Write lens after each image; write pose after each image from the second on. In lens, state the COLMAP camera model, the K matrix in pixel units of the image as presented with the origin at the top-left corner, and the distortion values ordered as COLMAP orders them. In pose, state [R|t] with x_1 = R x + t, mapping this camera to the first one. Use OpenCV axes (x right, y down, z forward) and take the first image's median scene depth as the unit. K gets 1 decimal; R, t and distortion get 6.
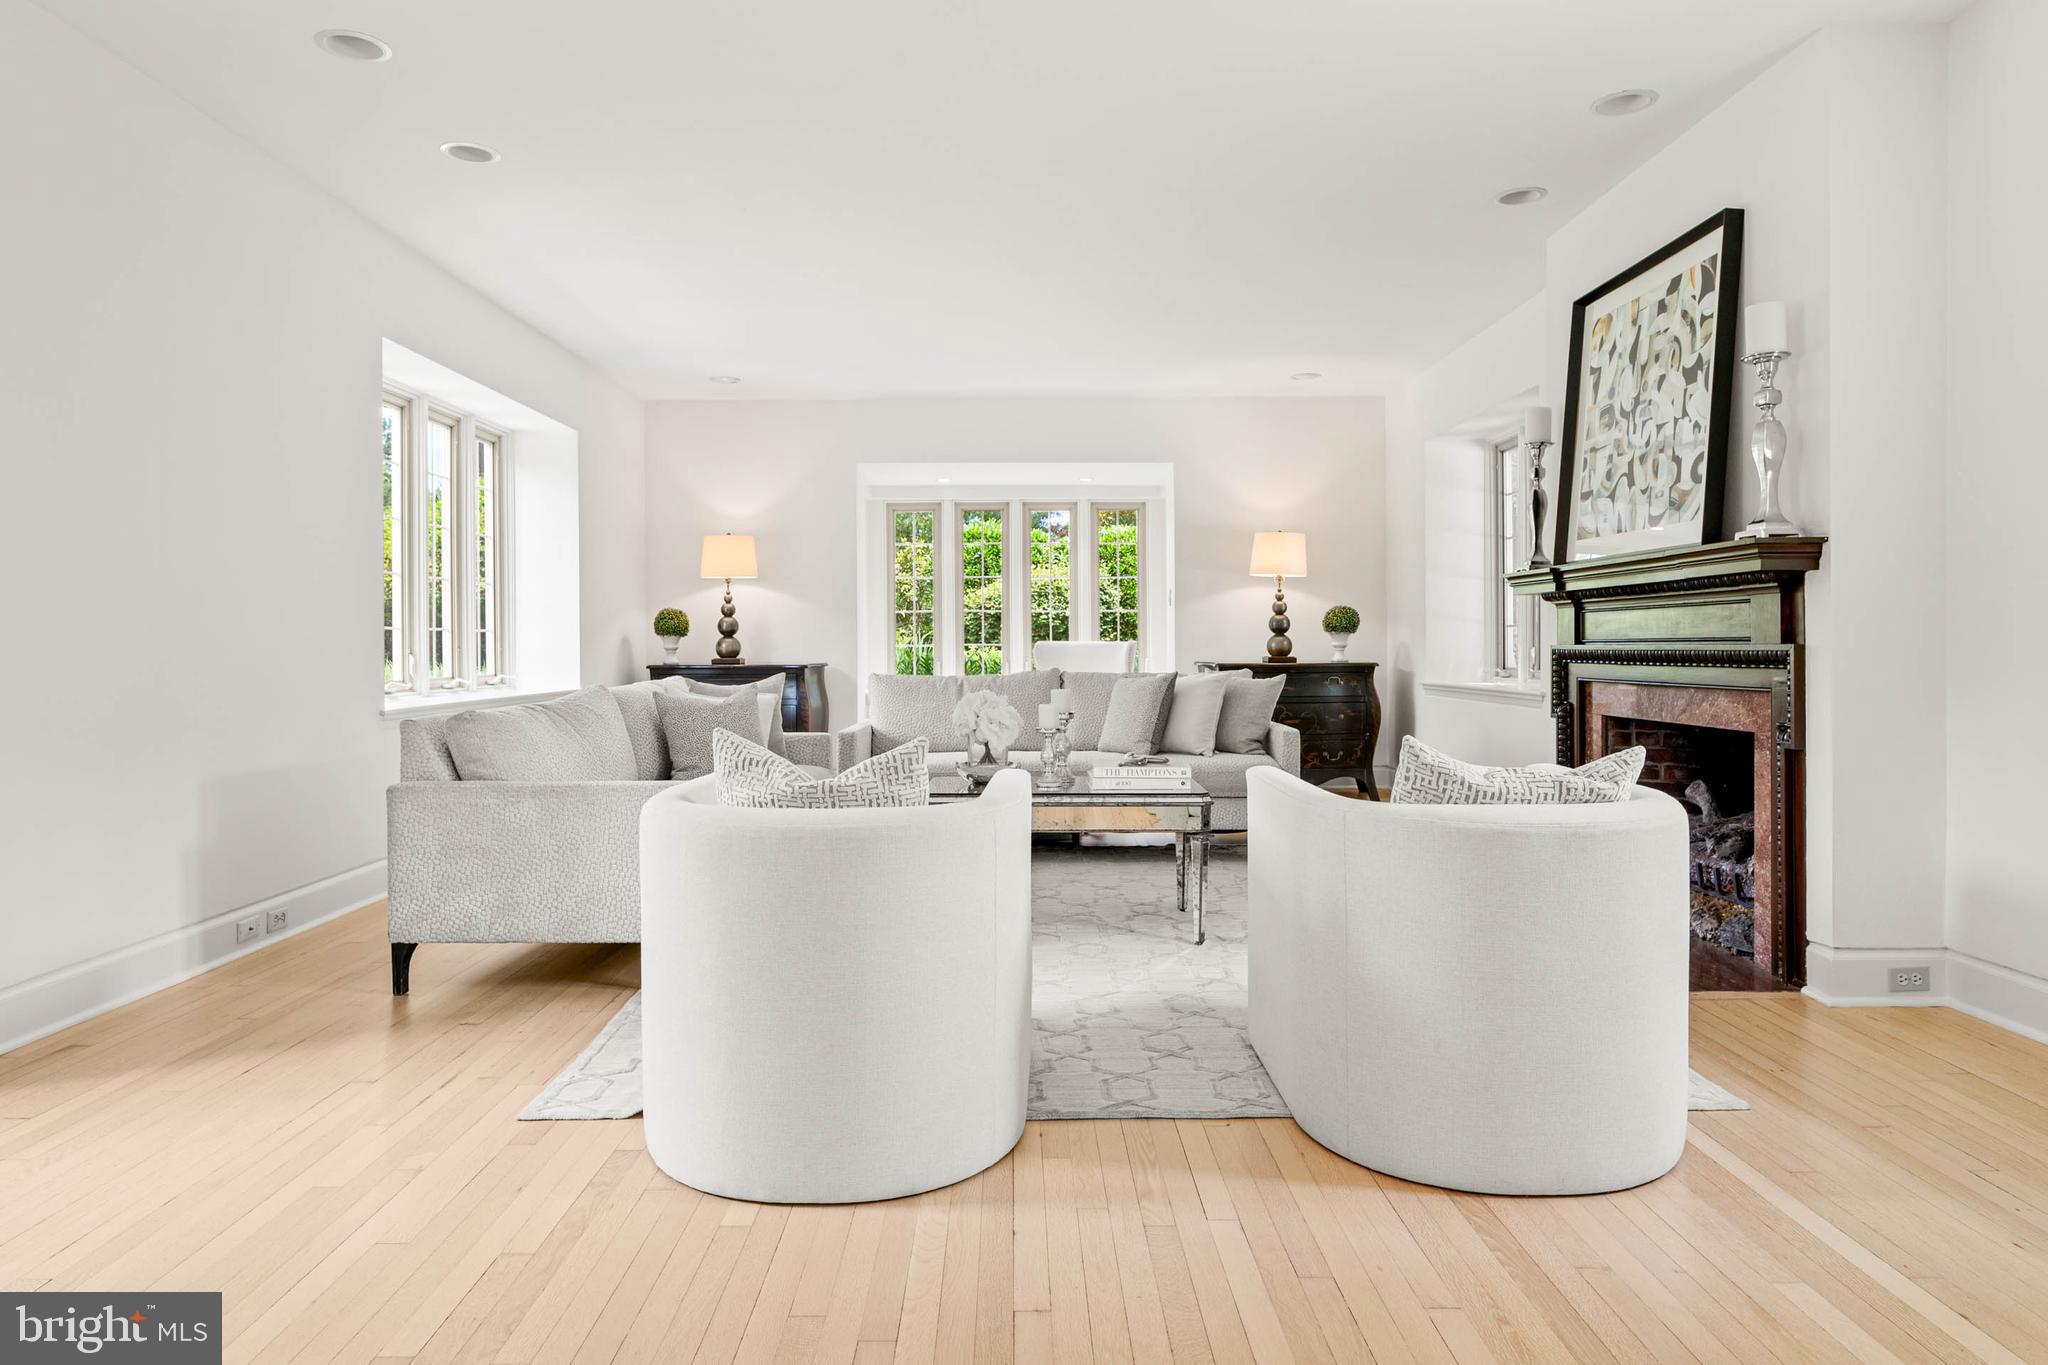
lens RADIAL K [[1245.9, 0, 1025.9], [0, 1245.9, 648.3], [0, 0, 1]] dist [0.000777, 0.000017]
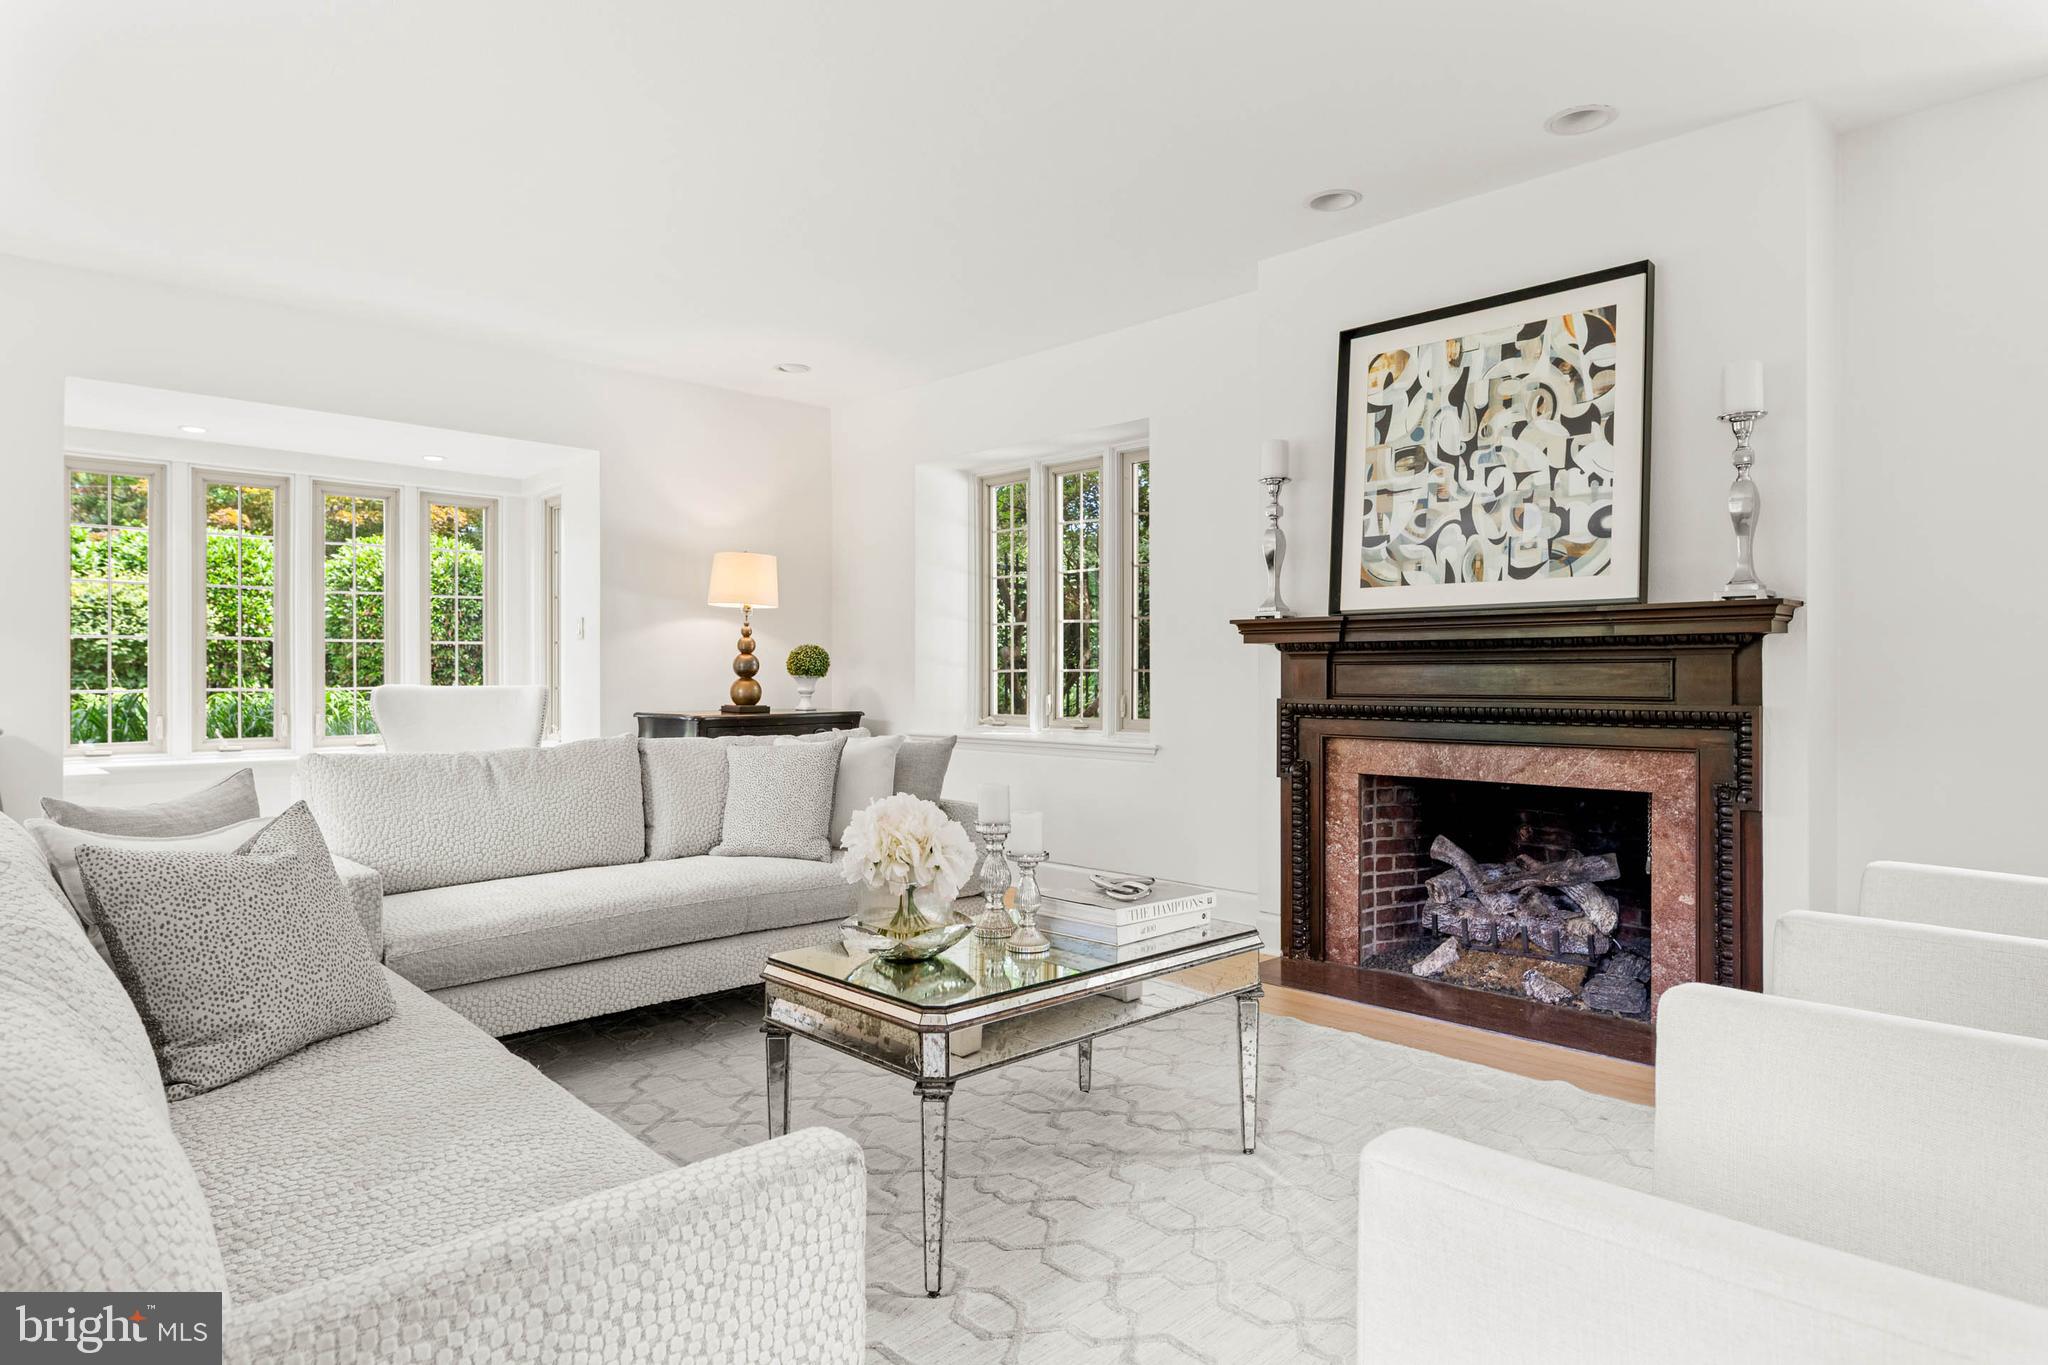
lens RADIAL K [[1175.4, 0, 1028.6], [0, 1175.4, 675.6], [0, 0, 1]] dist [0.002980, 0.000846]
pose [[0.715207, 0.002726, 0.698907, -0.381960], [-0.000690, 0.999995, -0.003195, -0.019947], [-0.698912, 0.001803, 0.715205, 0.598734]]
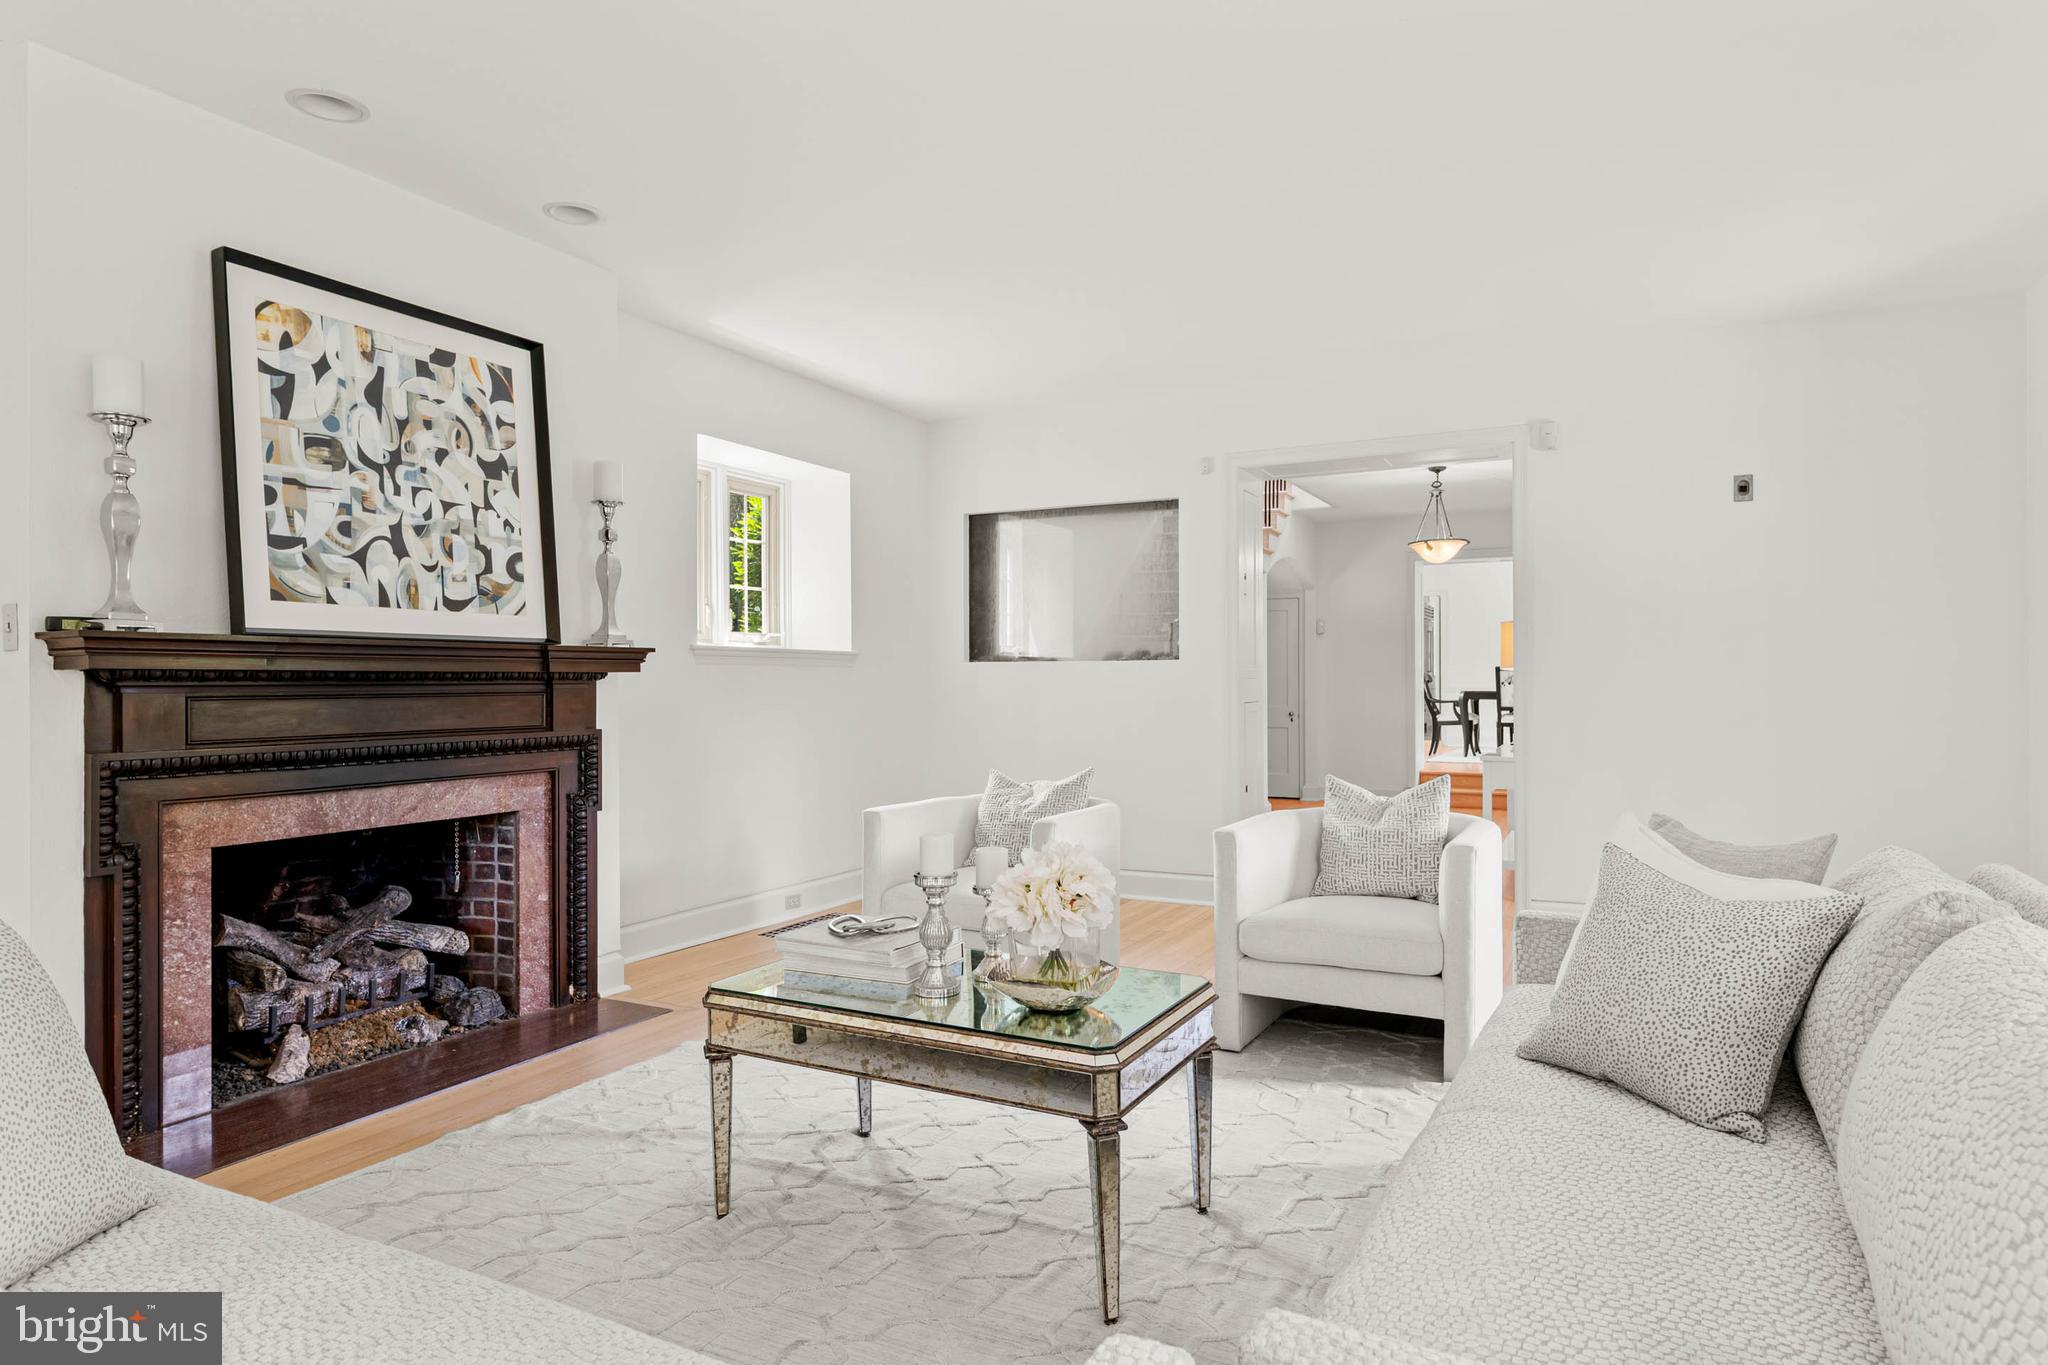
lens RADIAL K [[1175.4, 0, 1028.6], [0, 1175.4, 675.6], [0, 0, 1]] dist [0.002980, 0.000846]
pose [[-0.886571, 0.008466, 0.462515, -0.277876], [0.007675, 0.999964, -0.003592, -0.041357], [-0.462529, 0.000365, -0.886604, 1.532339]]
